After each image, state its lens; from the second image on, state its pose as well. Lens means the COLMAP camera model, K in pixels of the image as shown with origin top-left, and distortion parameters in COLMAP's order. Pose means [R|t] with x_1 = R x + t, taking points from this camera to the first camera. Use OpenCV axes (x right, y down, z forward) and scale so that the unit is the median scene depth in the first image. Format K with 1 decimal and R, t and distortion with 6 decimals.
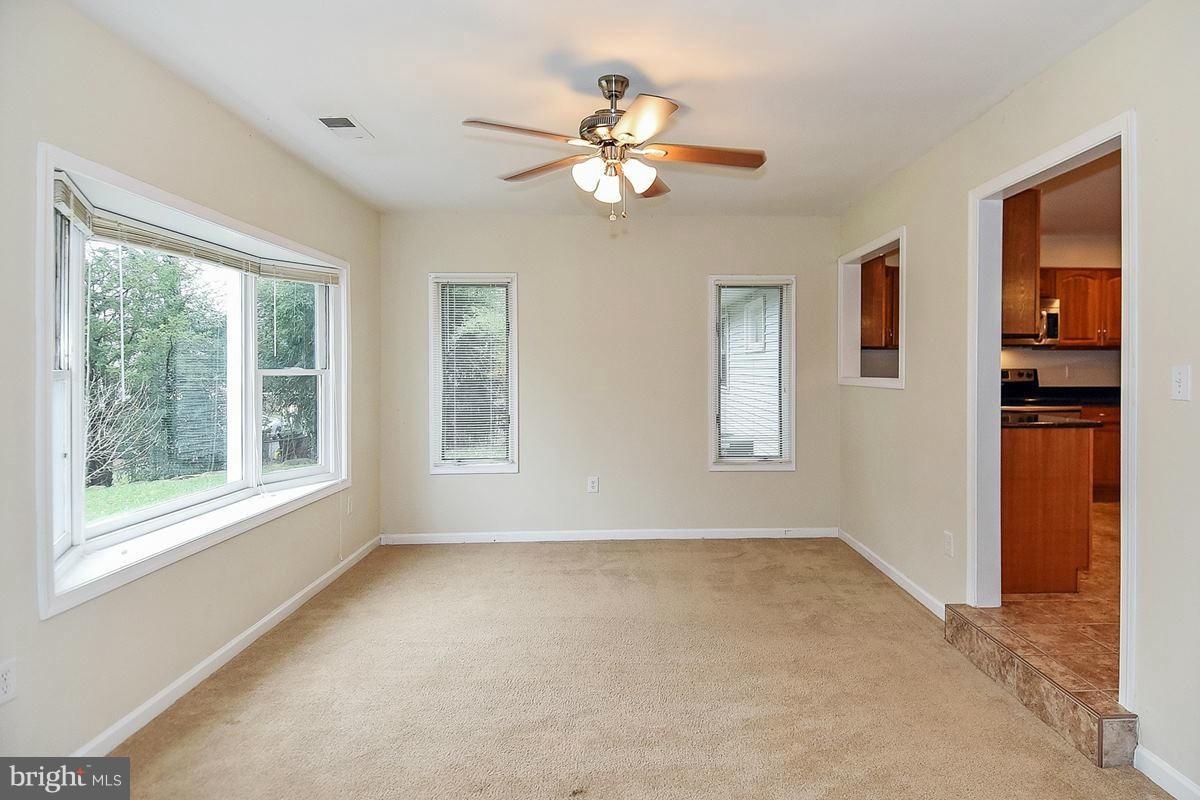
lens RADIAL K [[638.5, 0, 622.9], [0, 638.5, 369.5], [0, 0, 1]] dist [0.019106, -0.034945]
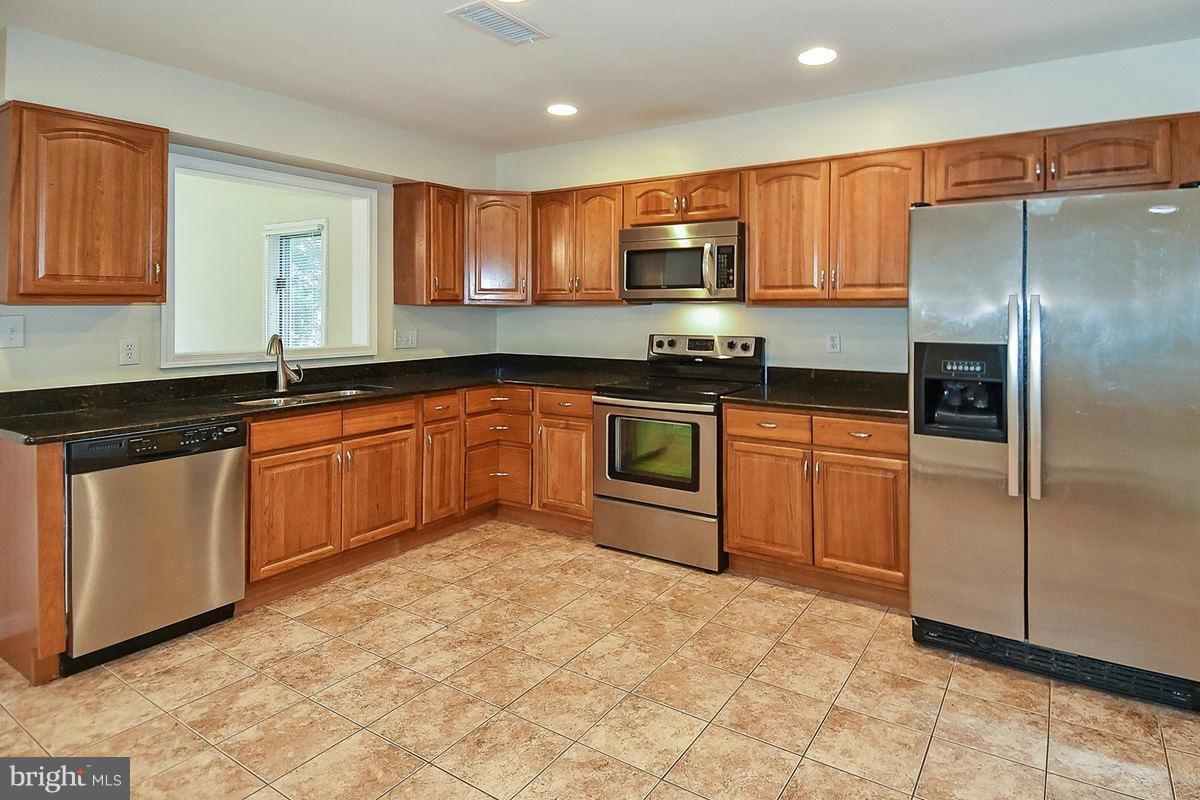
lens RADIAL K [[657.4, 0, 641.2], [0, 657.4, 299.8], [0, 0, 1]] dist [0.020006, -0.021770]
pose [[0.838625, -0.005864, -0.544677, 0.925206], [-0.002051, 0.999901, -0.013922, -0.027875], [0.544705, 0.012792, 0.838530, 0.433254]]
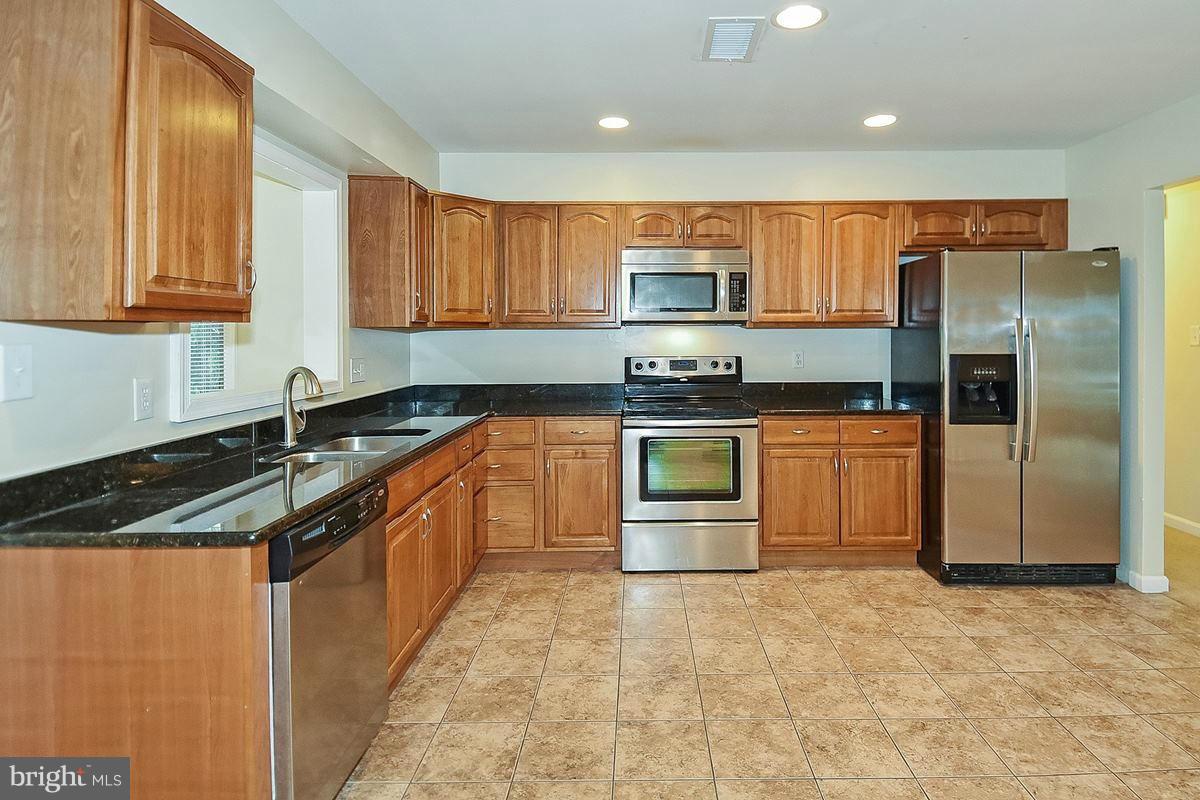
lens RADIAL K [[670.3, 0, 639.1], [0, 670.3, 330.3], [0, 0, 1]] dist [0.019471, -0.001895]
pose [[0.999984, -0.004148, -0.003961, 0.564283], [0.004127, 0.999978, -0.005233, -0.025383], [0.003982, 0.005216, 0.999978, 0.311666]]
